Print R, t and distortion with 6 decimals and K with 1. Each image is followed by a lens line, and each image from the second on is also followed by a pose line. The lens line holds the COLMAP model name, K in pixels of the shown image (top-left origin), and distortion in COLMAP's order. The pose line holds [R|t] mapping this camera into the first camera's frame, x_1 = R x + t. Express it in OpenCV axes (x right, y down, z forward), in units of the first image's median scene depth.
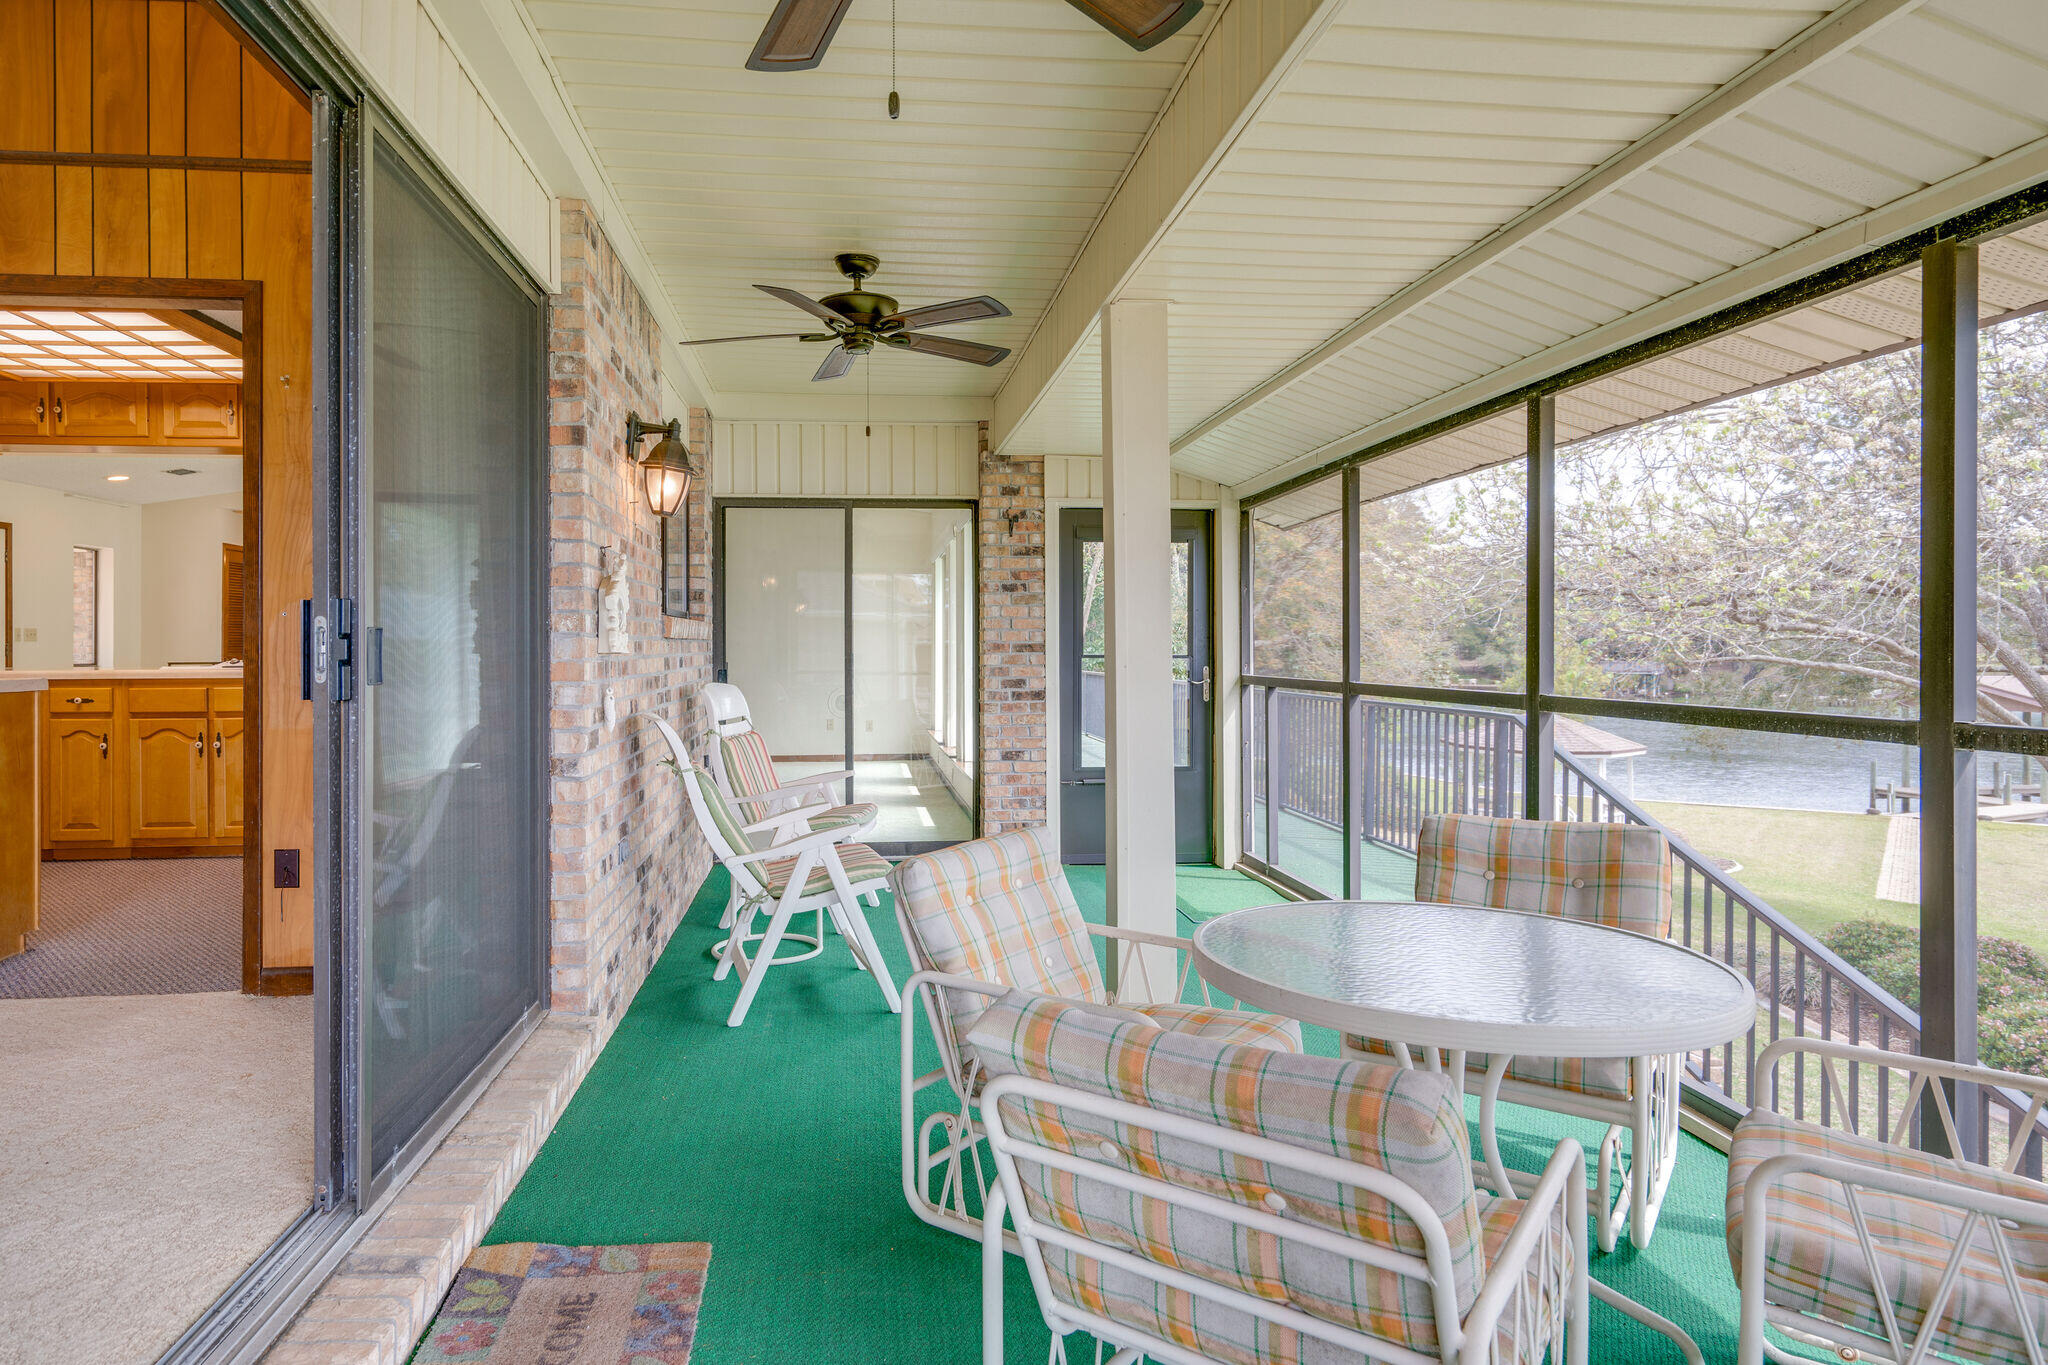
lens RADIAL K [[1229.1, 0, 1018.9], [0, 1229.1, 665.0], [0, 0, 1]] dist [-0.004411, -0.000537]
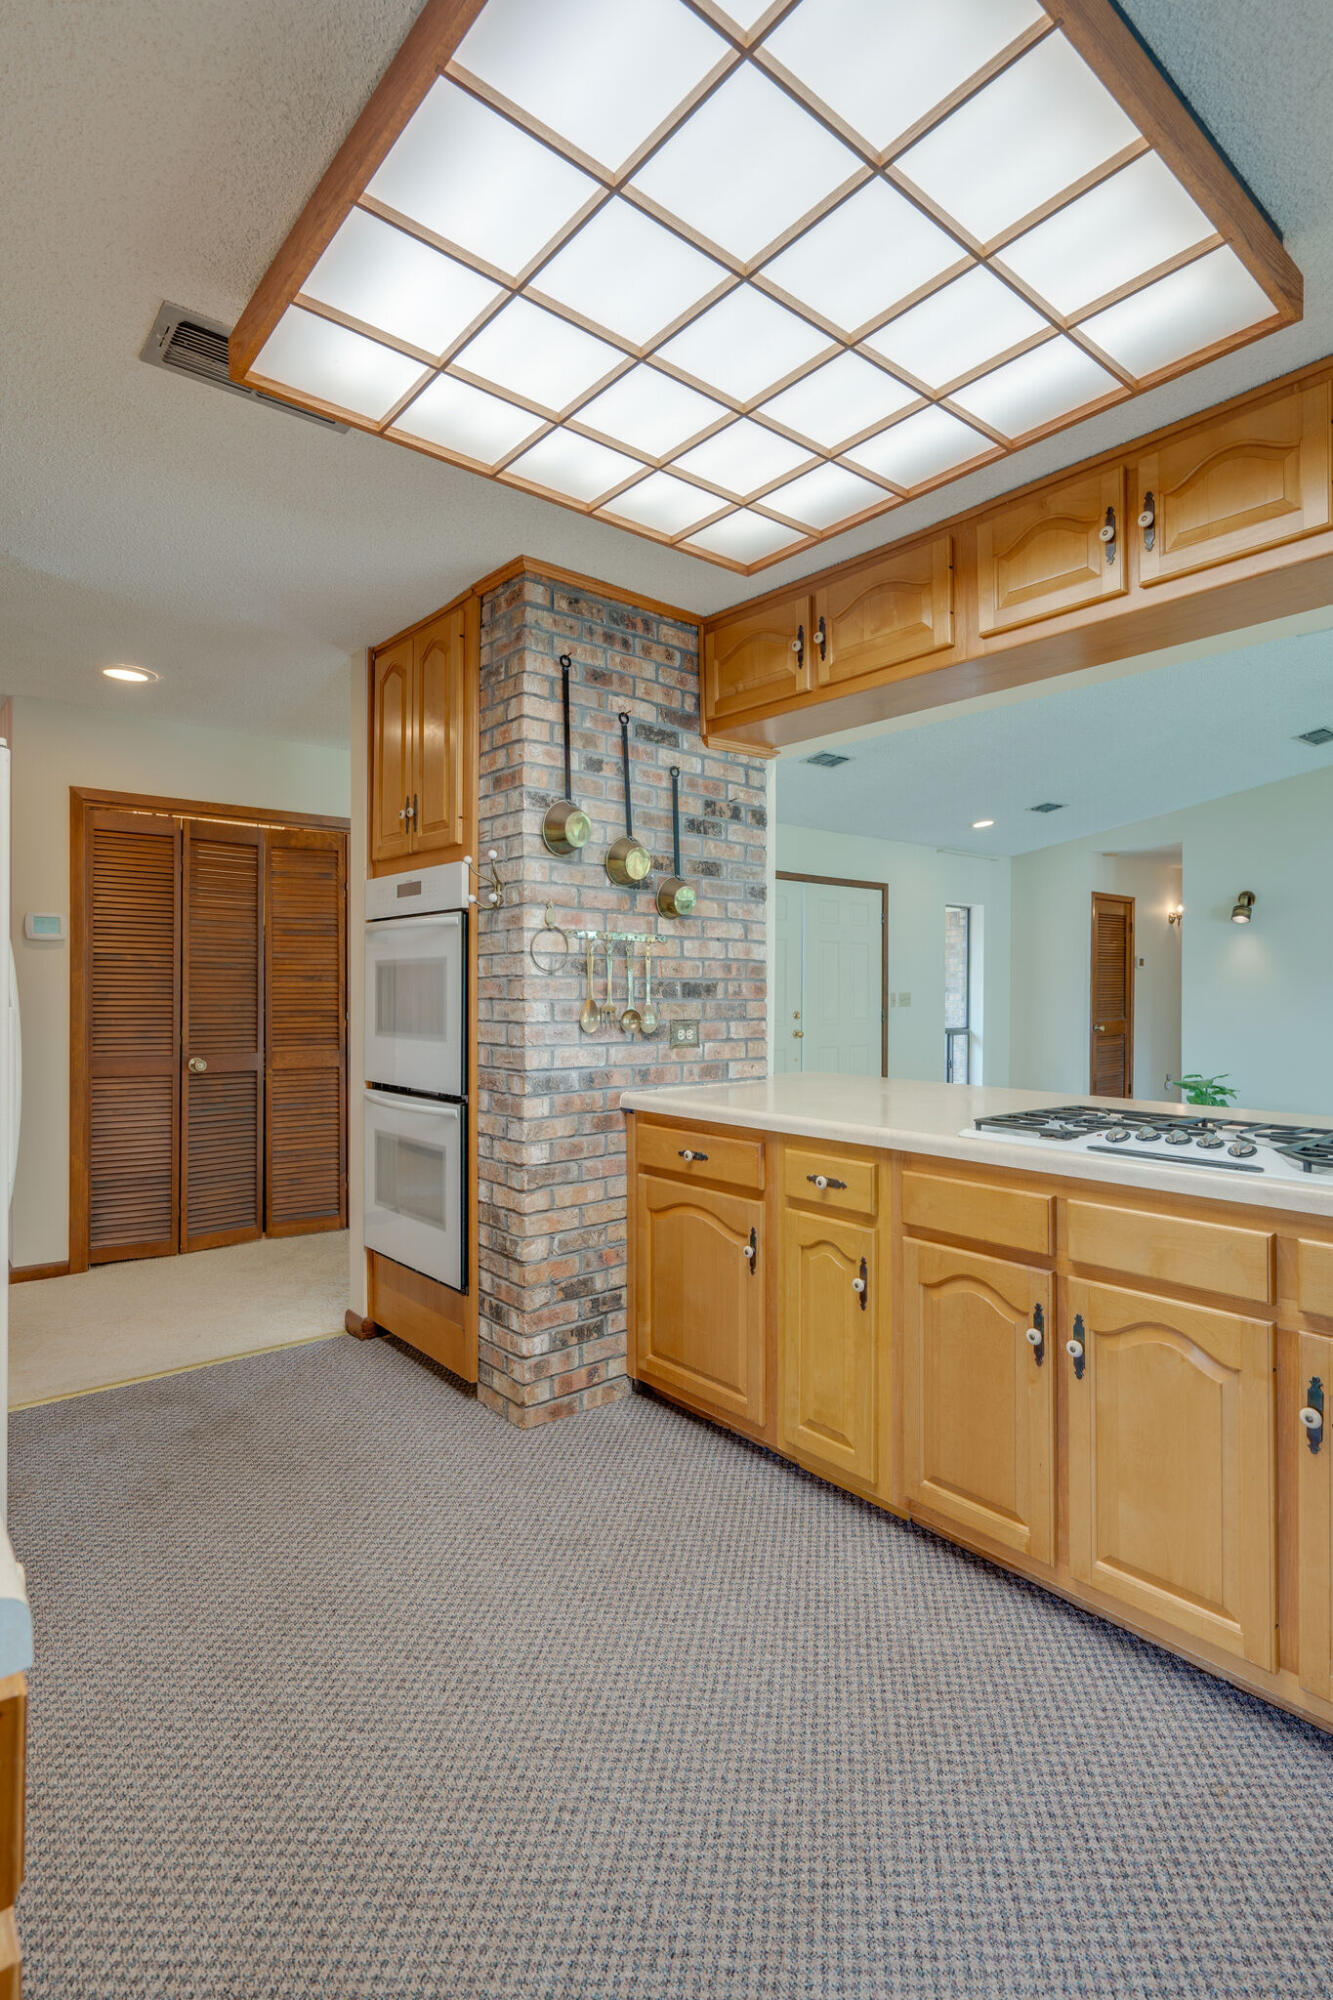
lens RADIAL K [[970.0, 0, 664.4], [0, 970.0, 987.6], [0, 0, 1]] dist [-0.000034, 0.000007]
pose [[0.548162, -0.002636, -0.836368, -0.466737], [-0.006157, 0.999955, -0.007187, -0.046263], [0.836349, 0.009089, 0.548121, 0.720352]]
